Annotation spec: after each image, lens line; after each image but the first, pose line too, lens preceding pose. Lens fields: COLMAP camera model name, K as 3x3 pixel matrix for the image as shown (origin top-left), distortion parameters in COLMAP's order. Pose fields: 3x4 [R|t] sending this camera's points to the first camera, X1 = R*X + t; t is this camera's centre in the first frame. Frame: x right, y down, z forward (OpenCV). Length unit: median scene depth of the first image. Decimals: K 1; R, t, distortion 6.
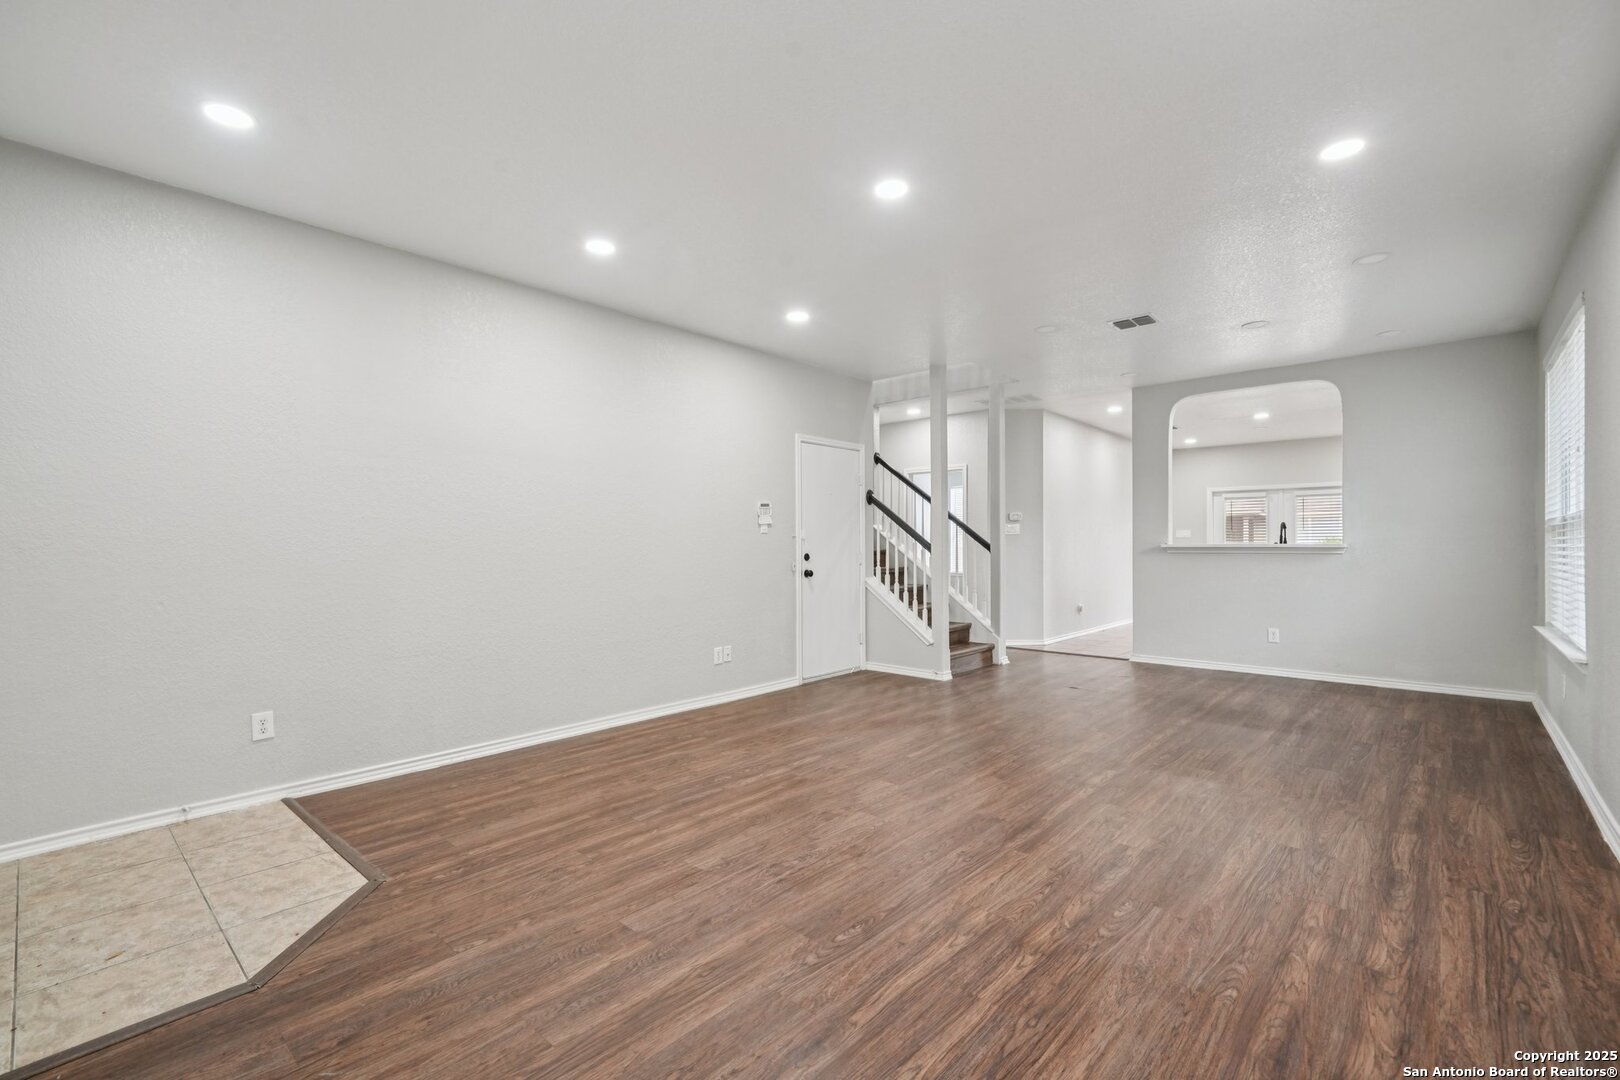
lens RADIAL K [[704.8, 0, 807.6], [0, 704.8, 539.9], [0, 0, 1]] dist [0.007994, -0.000399]
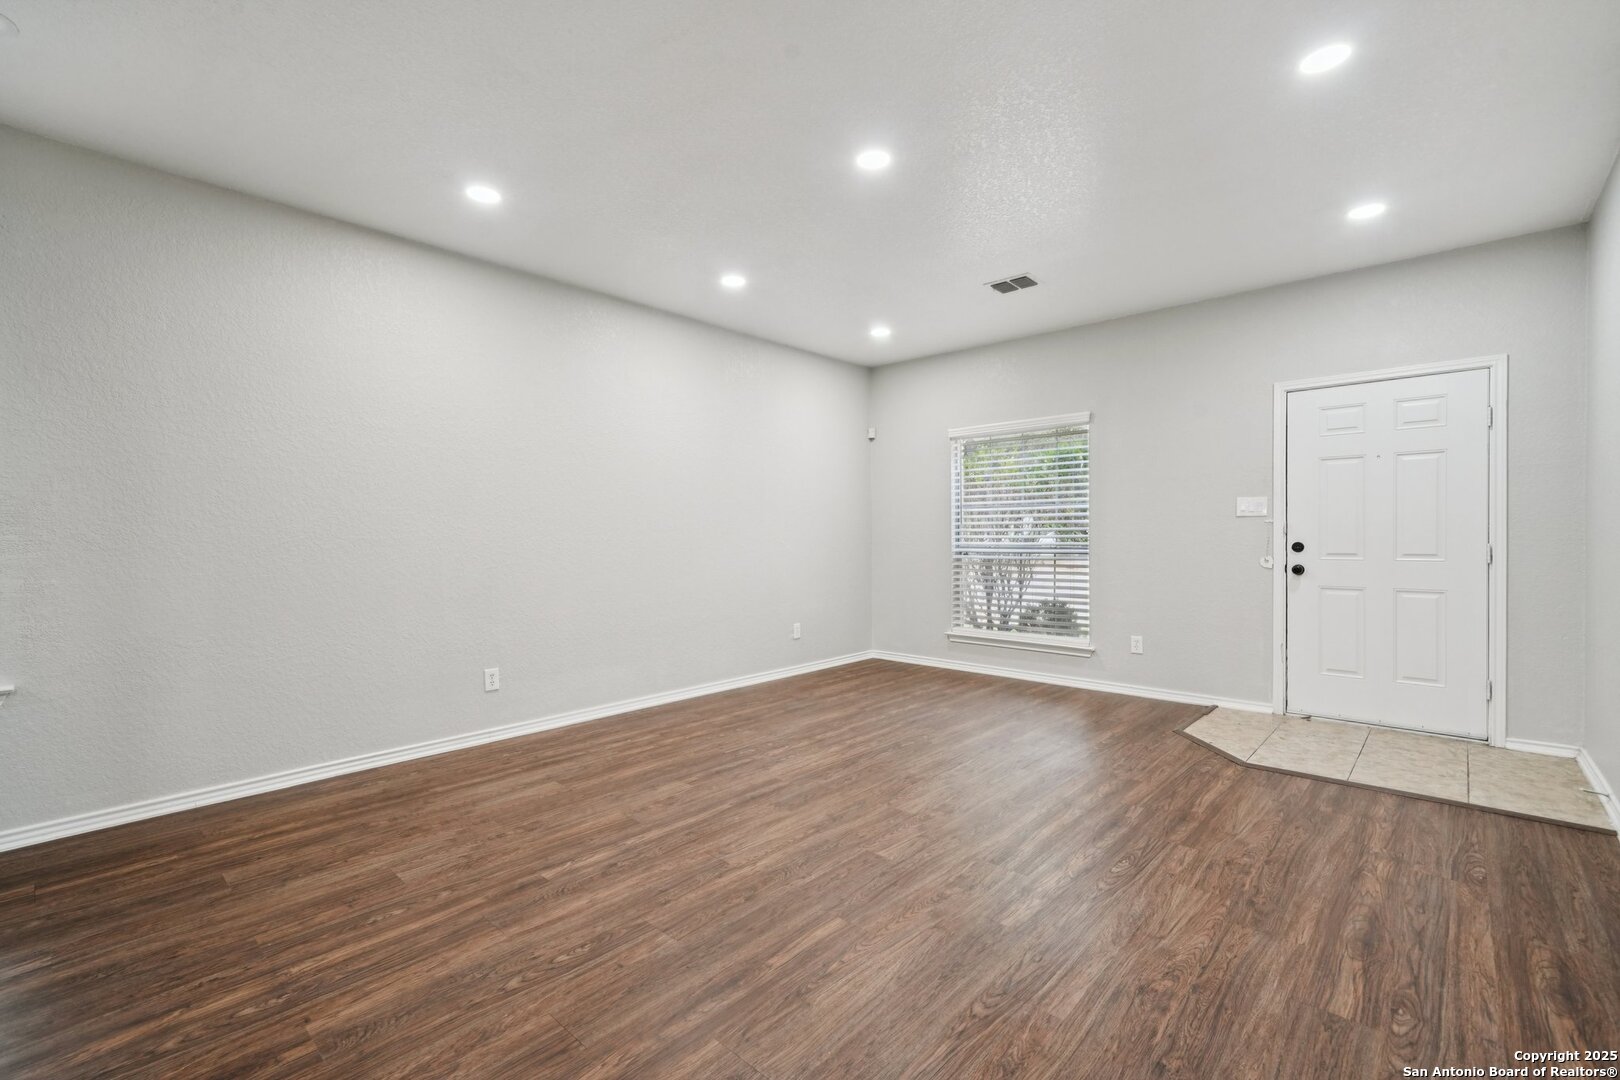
lens RADIAL K [[704.8, 0, 814.1], [0, 704.8, 543.8], [0, 0, 1]] dist [0.007994, -0.000399]
pose [[-0.999928, 0.011734, 0.002407, 0.202252], [0.011741, 0.999927, 0.002919, 0.018173], [-0.002372, 0.002947, -0.999993, 1.957916]]
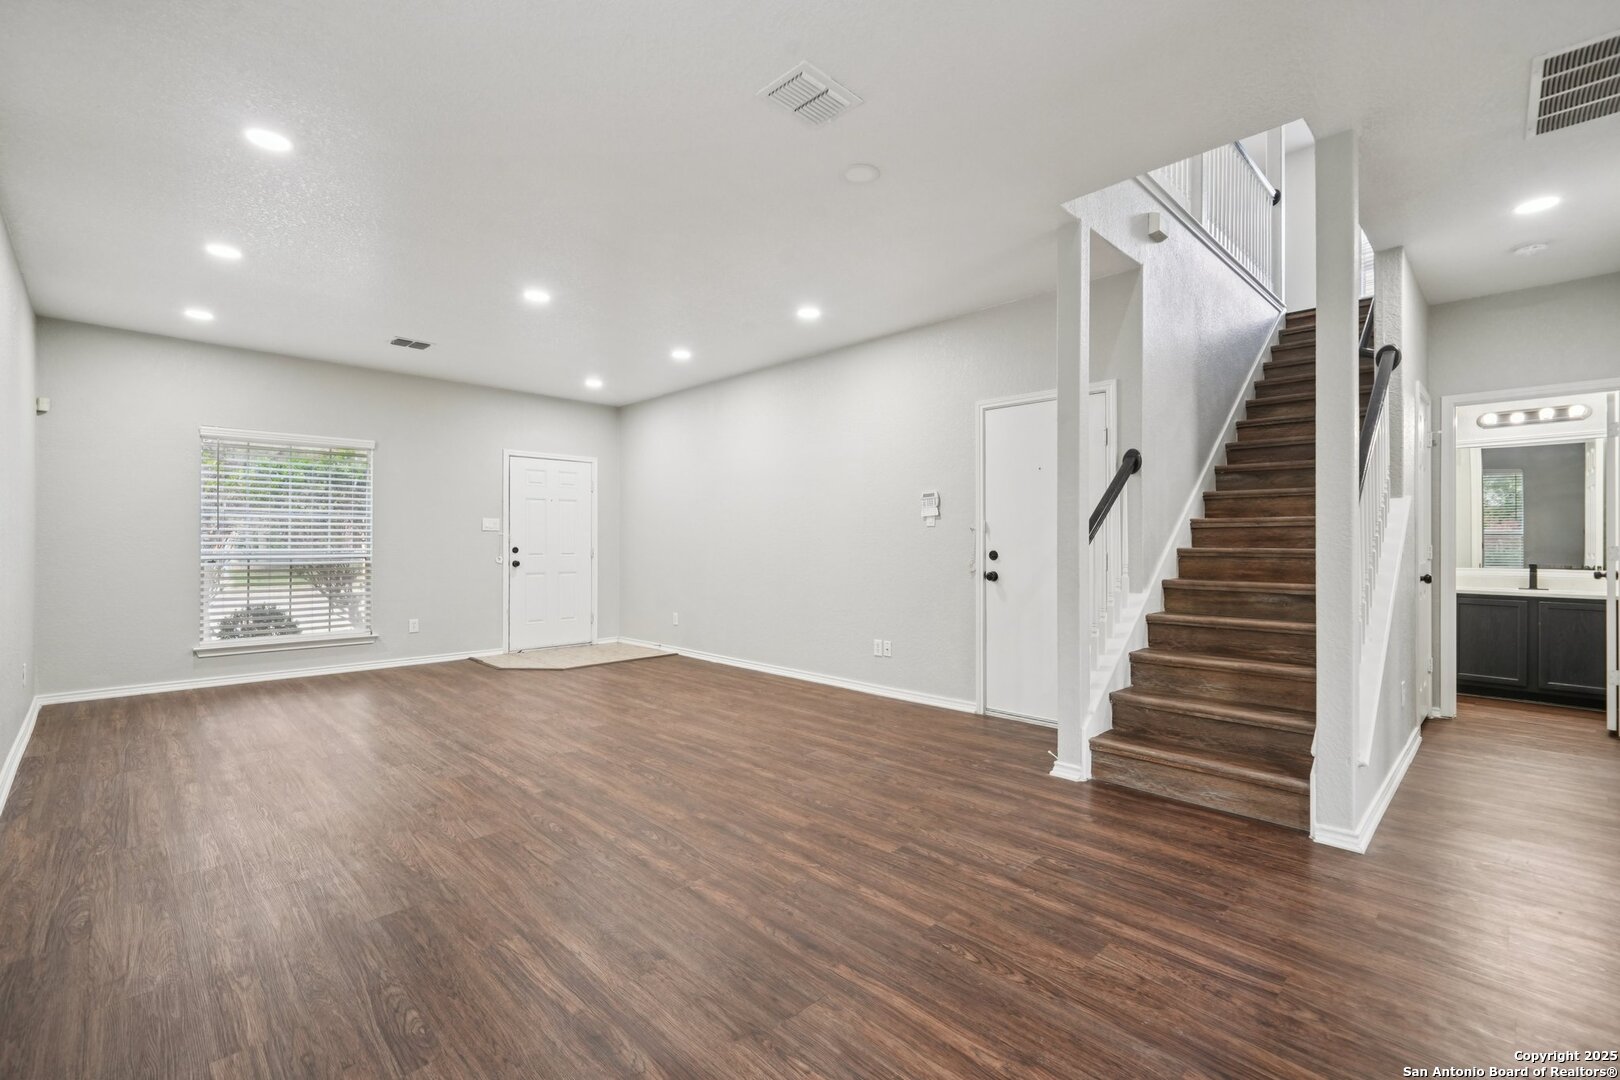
lens RADIAL K [[704.8, 0, 810.0], [0, 704.8, 544.0], [0, 0, 1]] dist [0.007994, -0.000399]
pose [[-0.057903, 0.009066, -0.998281, 1.539811], [0.007543, 0.999934, 0.008643, 0.006994], [0.998294, -0.007030, -0.057968, 1.647923]]
